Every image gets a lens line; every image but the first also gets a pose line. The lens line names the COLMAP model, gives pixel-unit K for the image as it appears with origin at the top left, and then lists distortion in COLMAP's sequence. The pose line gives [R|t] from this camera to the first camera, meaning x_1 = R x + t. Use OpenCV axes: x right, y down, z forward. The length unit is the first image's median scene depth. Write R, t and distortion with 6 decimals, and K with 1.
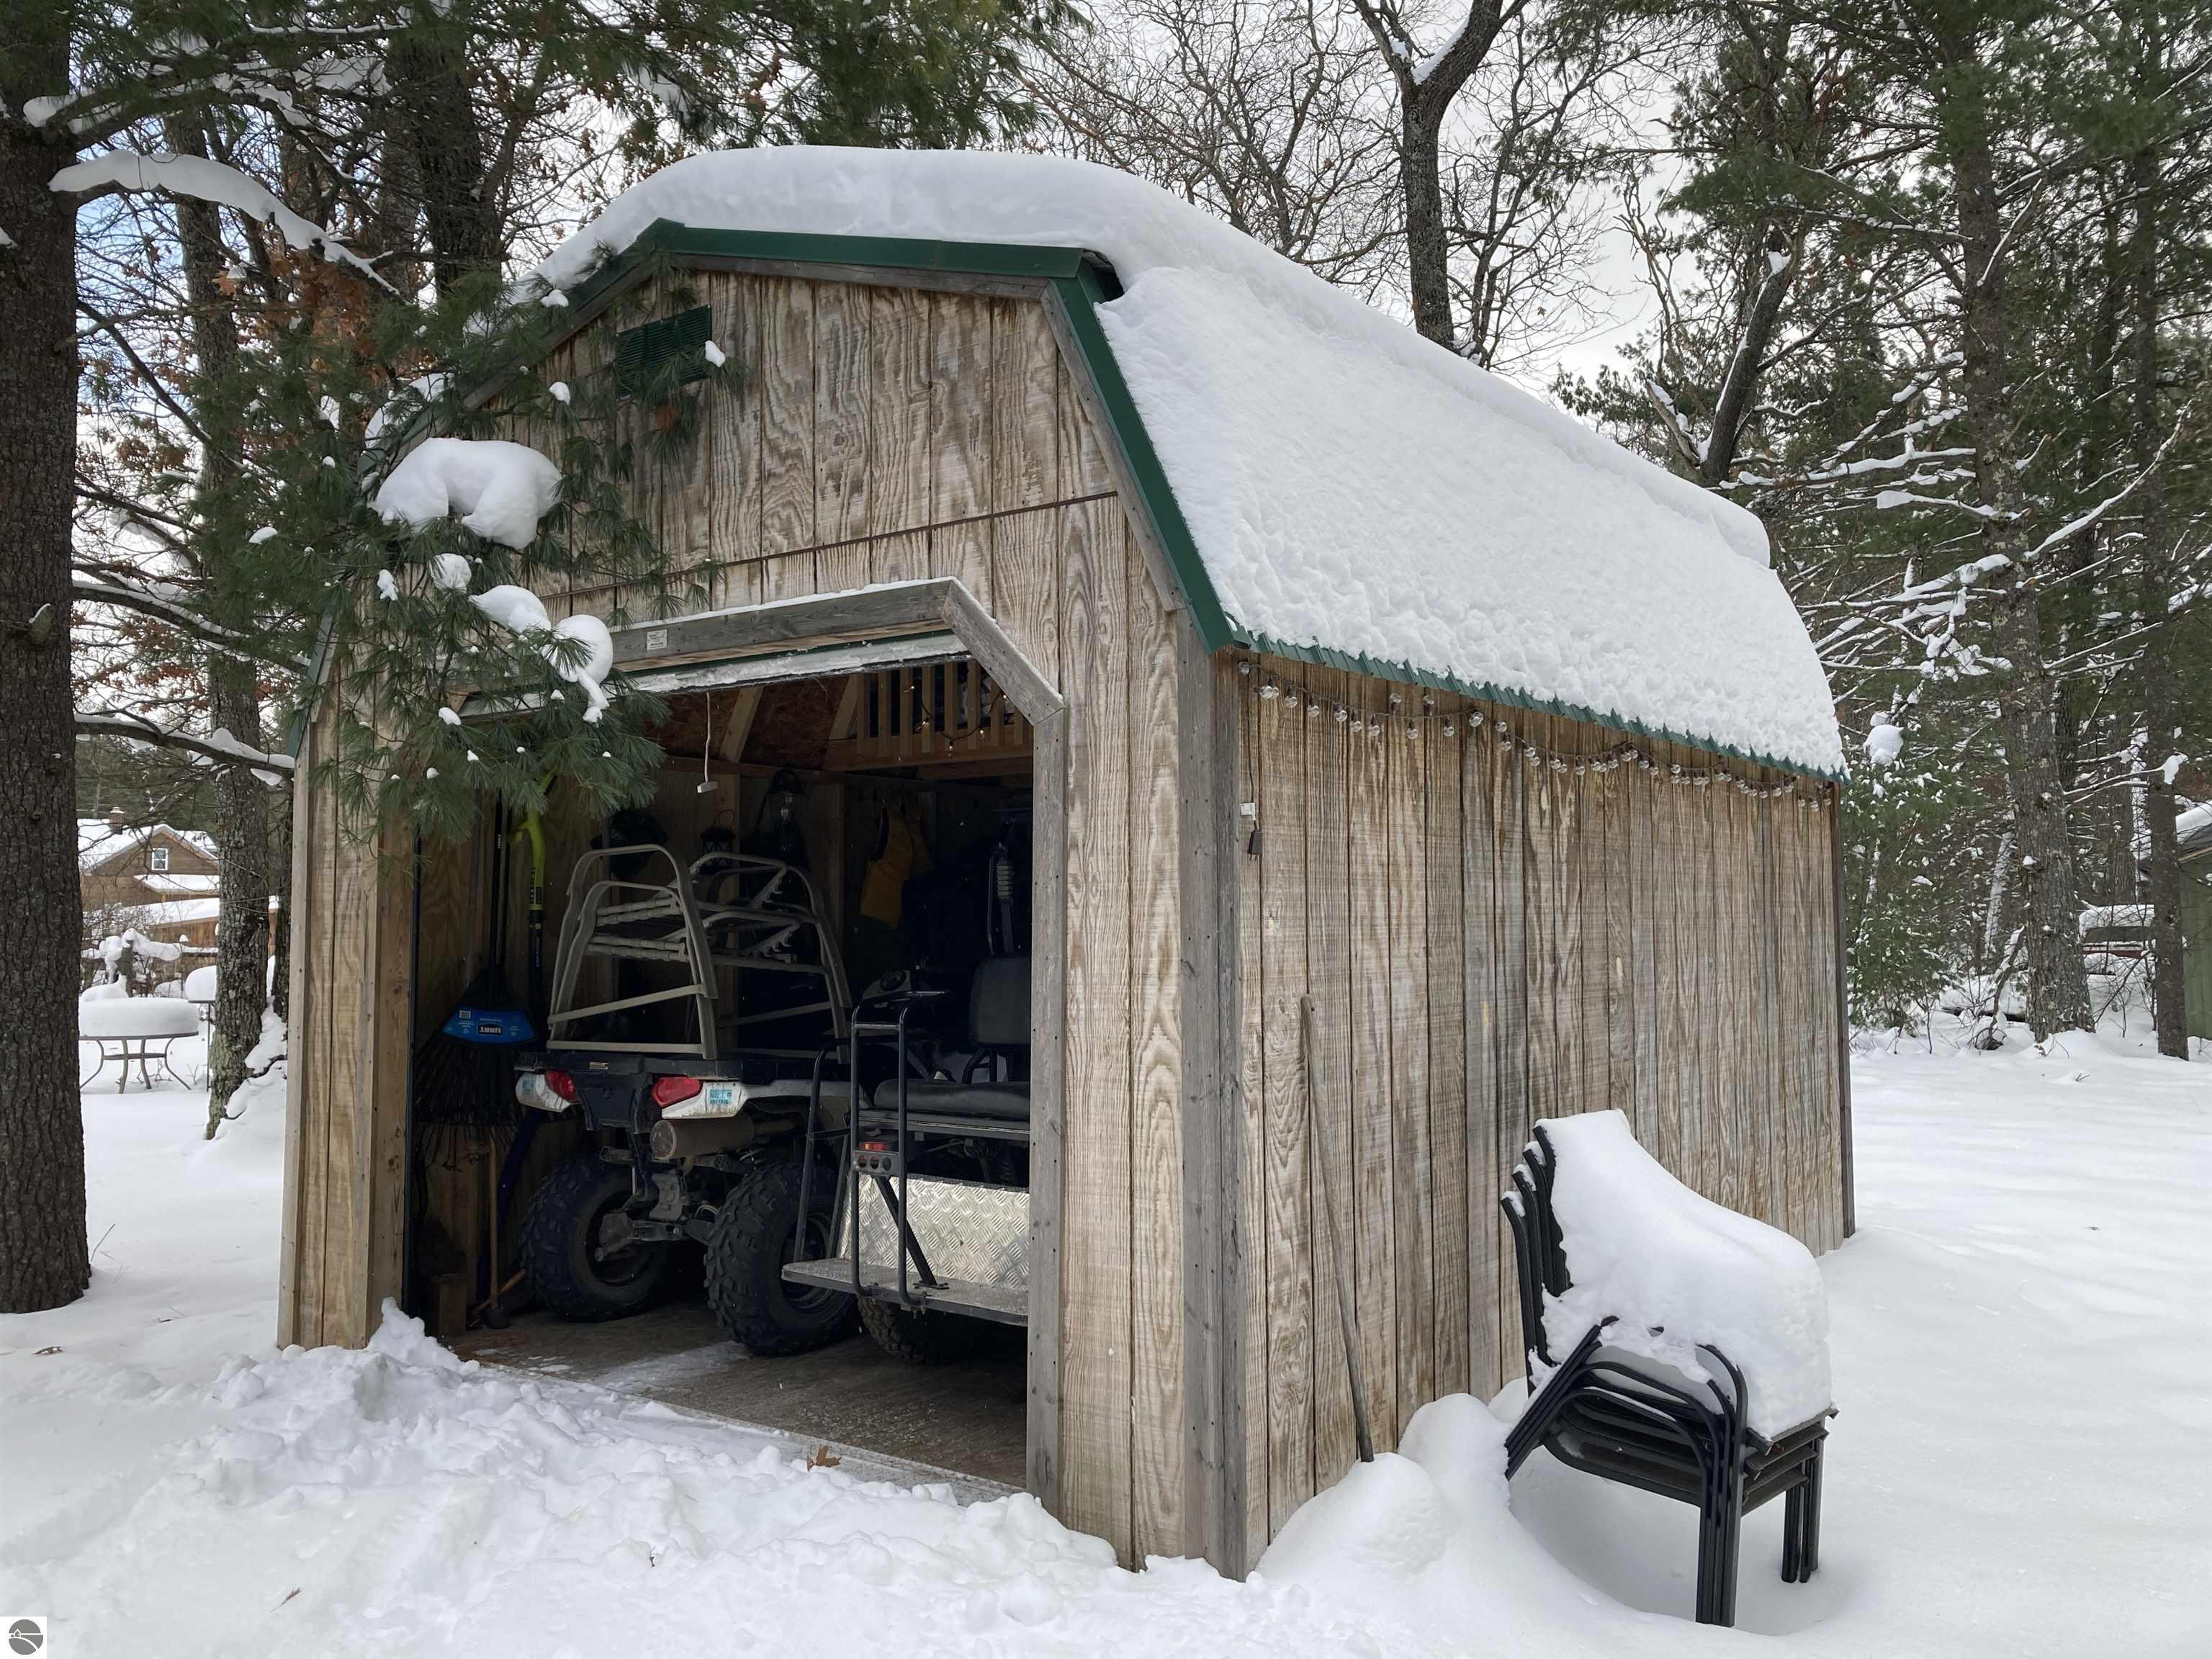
lens RADIAL K [[1801.6, 0, 1104.5], [0, 1801.6, 831.8], [0, 0, 1]] dist [0.011374, -0.003076]
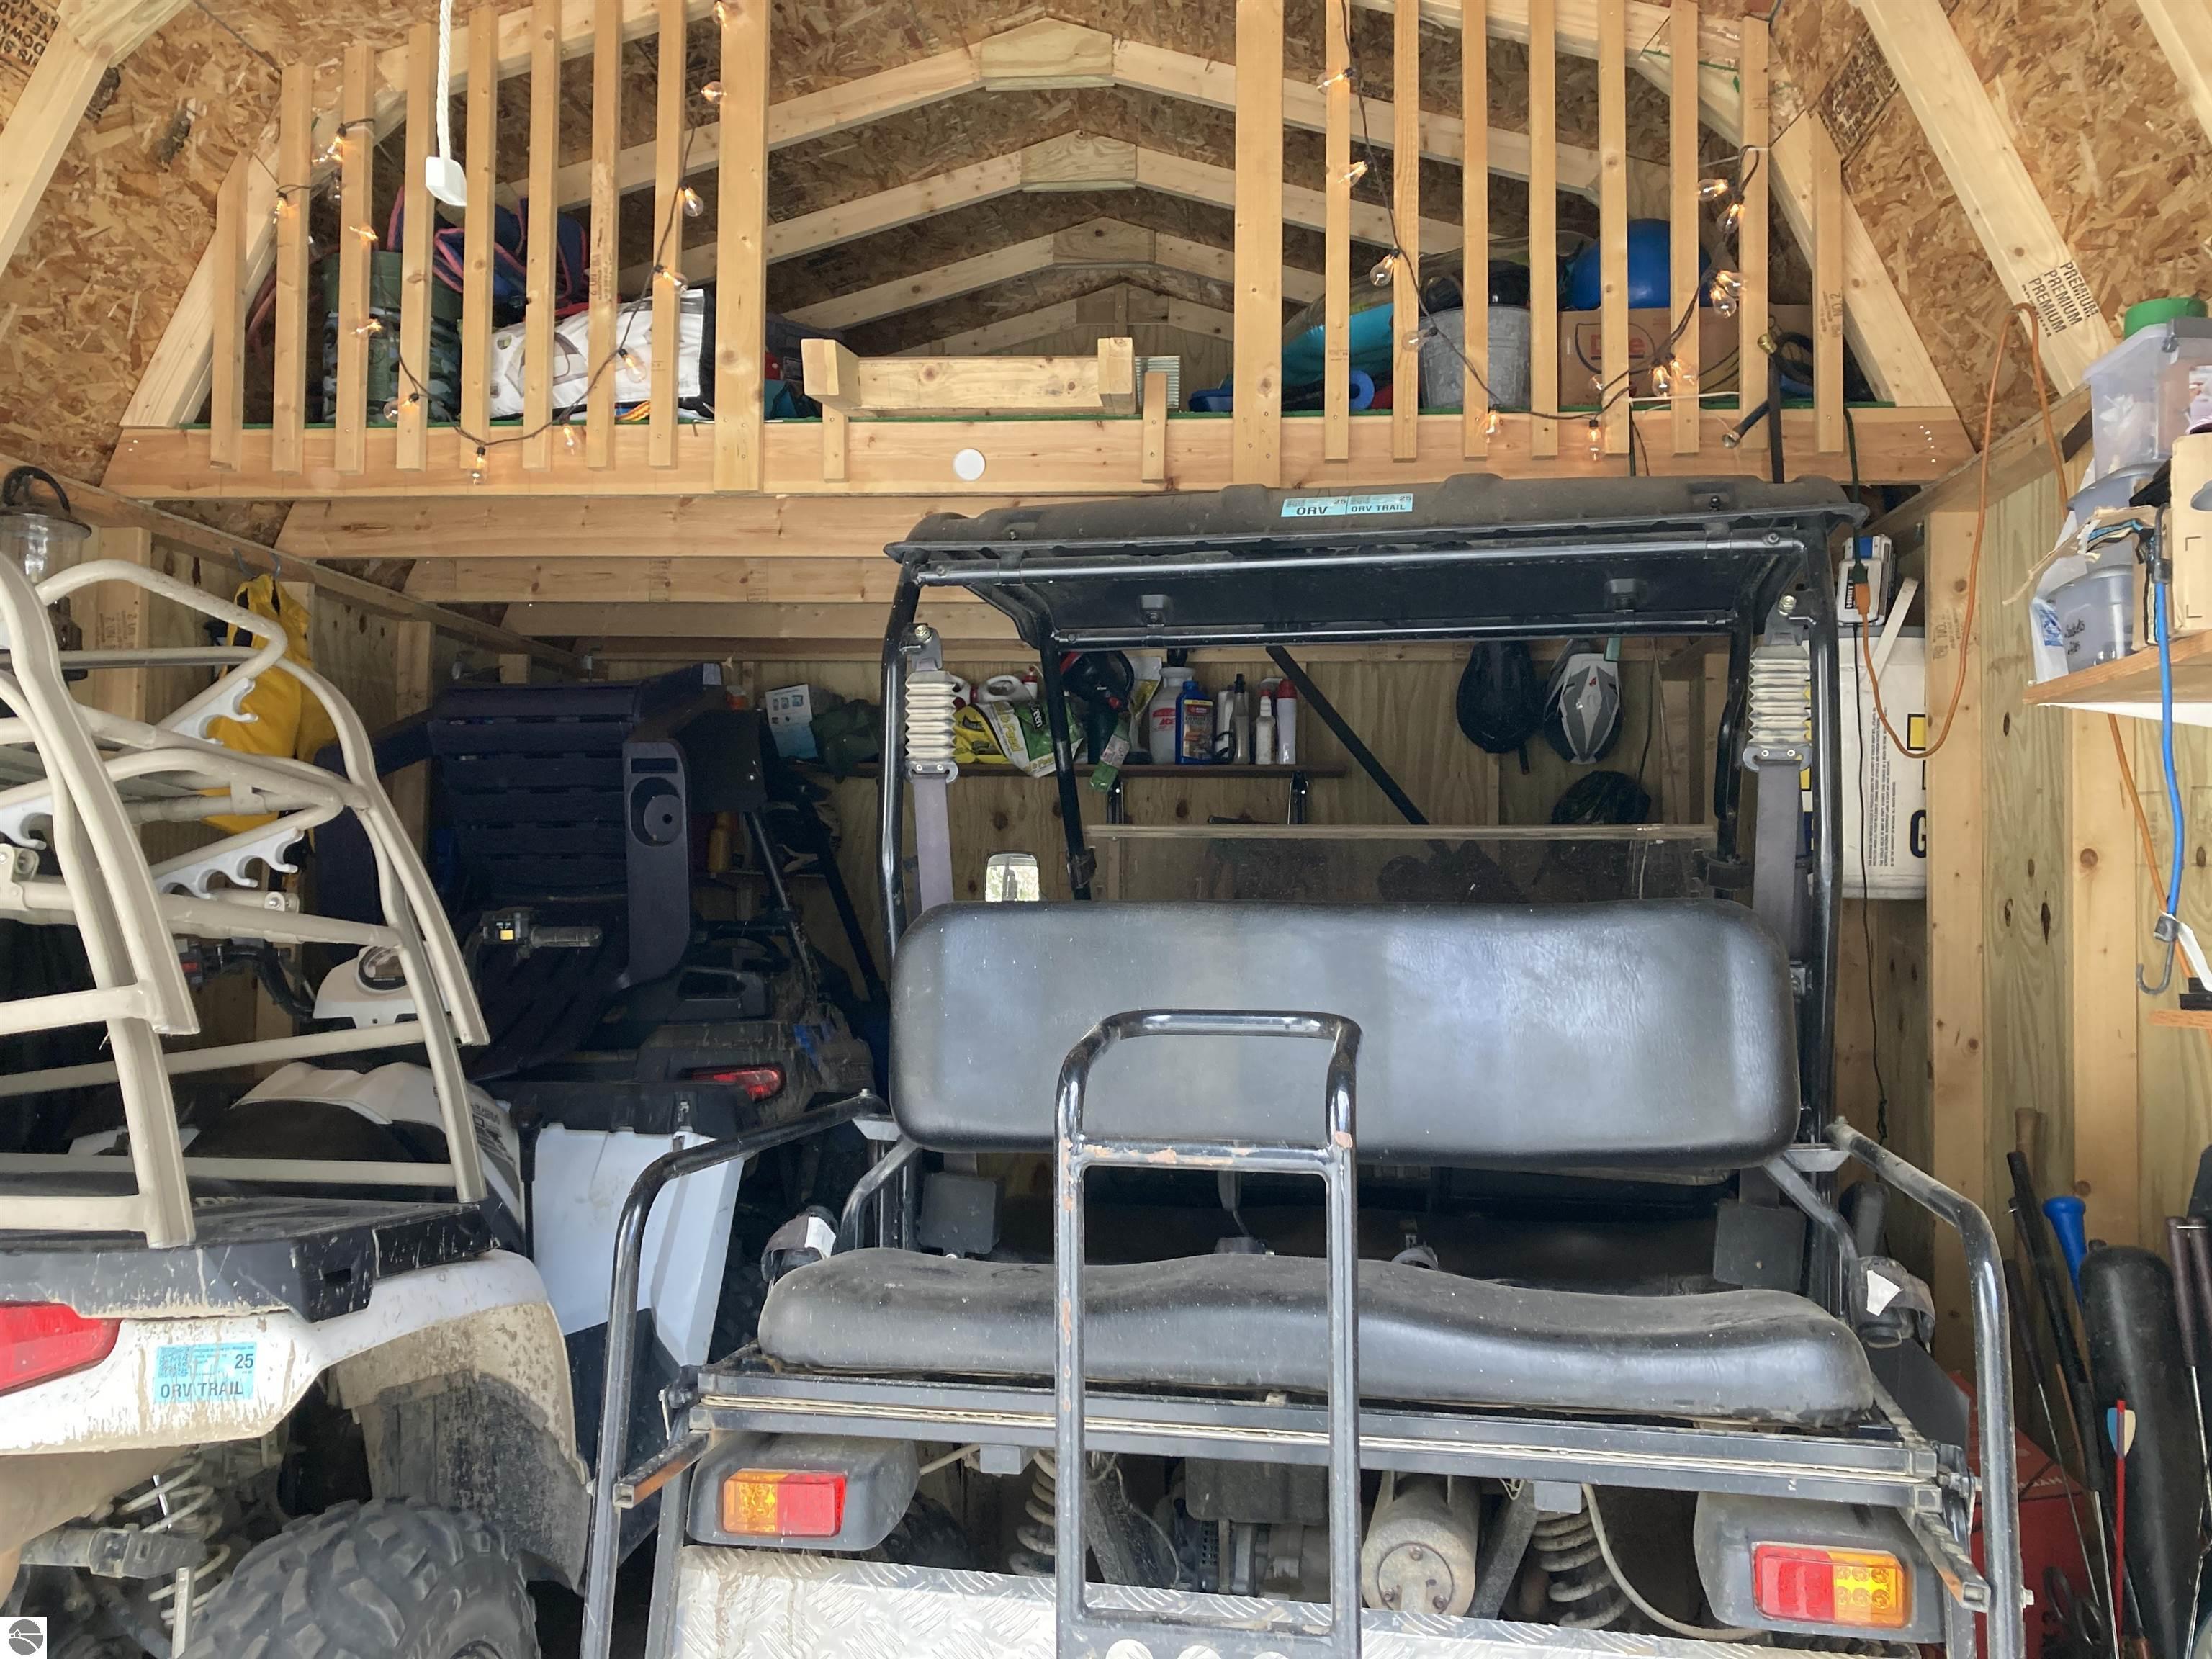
lens RADIAL K [[1801.6, 0, 1109.2], [0, 1801.6, 831.3], [0, 0, 1]] dist [0.011374, -0.003076]
pose [[0.850467, 0.044901, 0.524108, -0.226609], [-0.052432, 0.998624, -0.000473, 0.048543], [-0.523408, -0.027078, 0.851652, 0.627678]]
